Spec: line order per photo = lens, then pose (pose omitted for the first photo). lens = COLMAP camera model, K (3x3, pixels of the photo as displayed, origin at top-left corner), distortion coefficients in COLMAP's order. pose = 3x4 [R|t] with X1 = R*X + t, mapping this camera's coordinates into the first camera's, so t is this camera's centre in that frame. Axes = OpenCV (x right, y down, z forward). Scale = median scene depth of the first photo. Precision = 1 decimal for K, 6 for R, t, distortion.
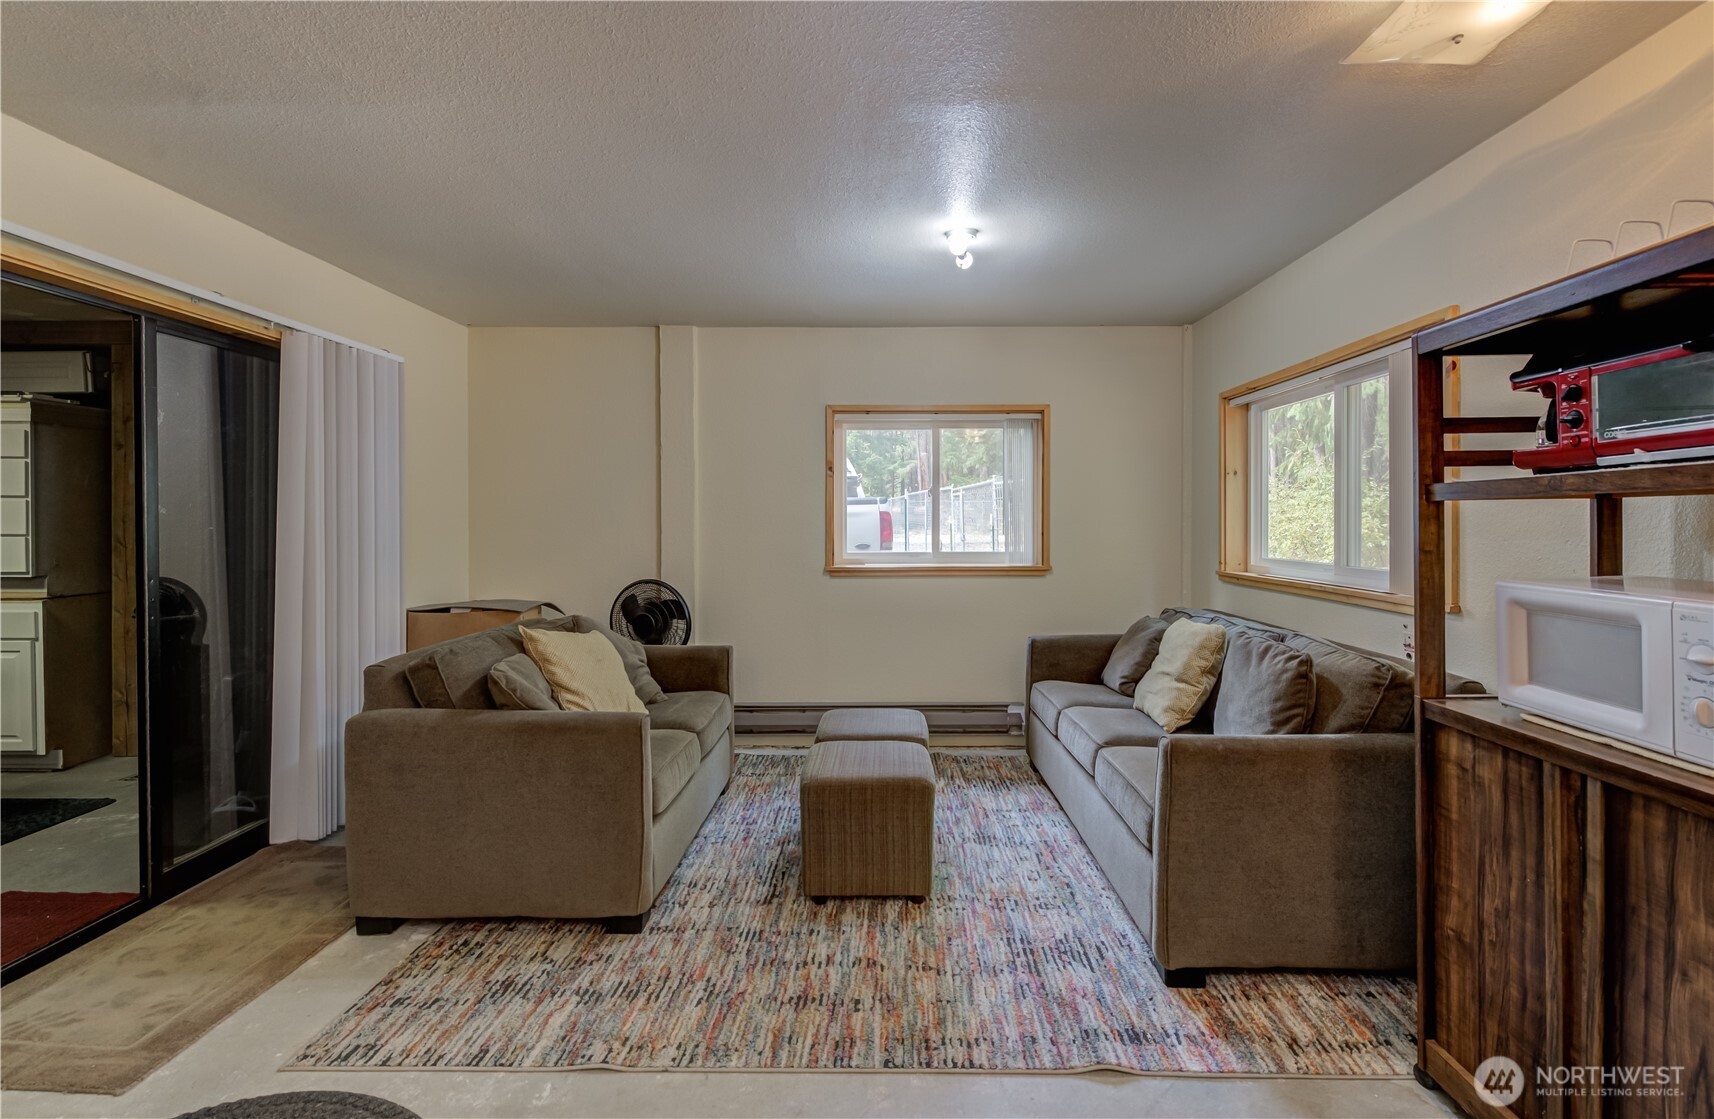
lens RADIAL K [[752.9, 0, 906.4], [0, 752.9, 525.5], [0, 0, 1]] dist [-0.001072, -0.001881]
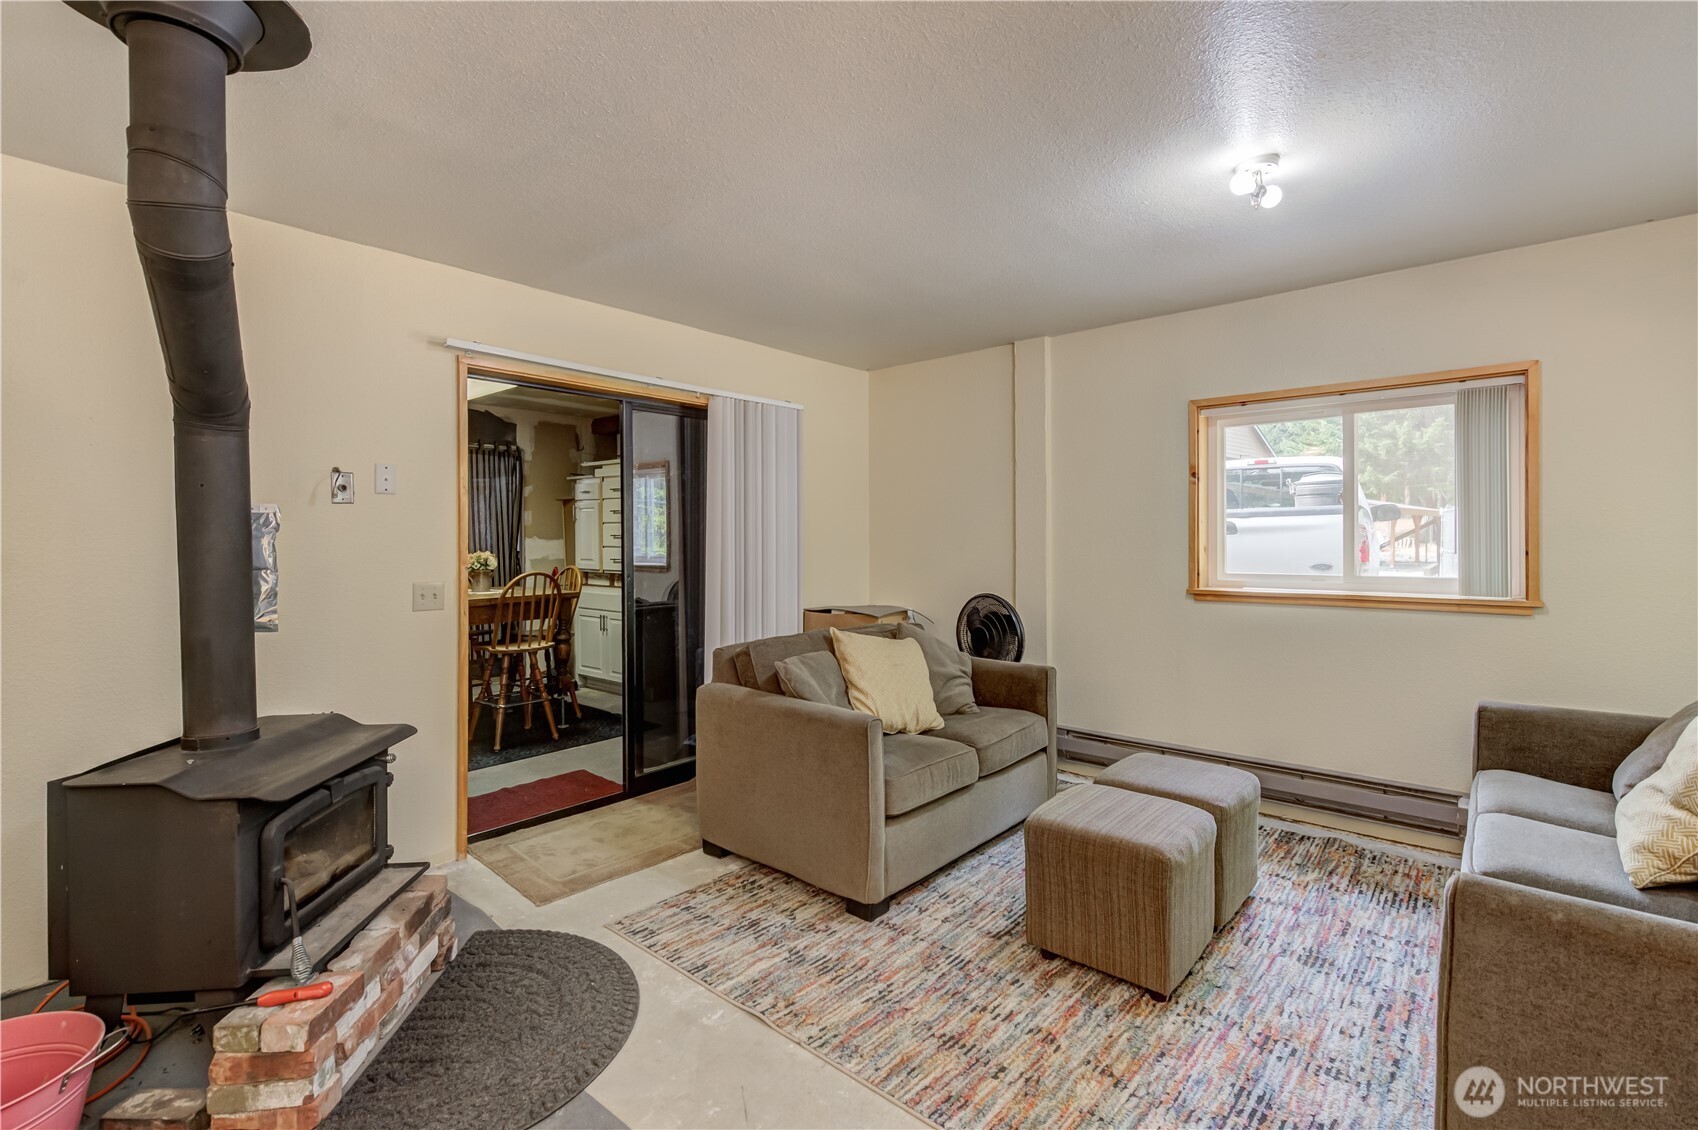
lens RADIAL K [[775.0, 0, 865.8], [0, 775.0, 534.2], [0, 0, 1]] dist [-0.001586, -0.001392]
pose [[0.748615, -0.006138, -0.662976, 0.342269], [0.000186, 0.999959, -0.009048, 0.000661], [0.663005, 0.006650, 0.748586, 0.153989]]
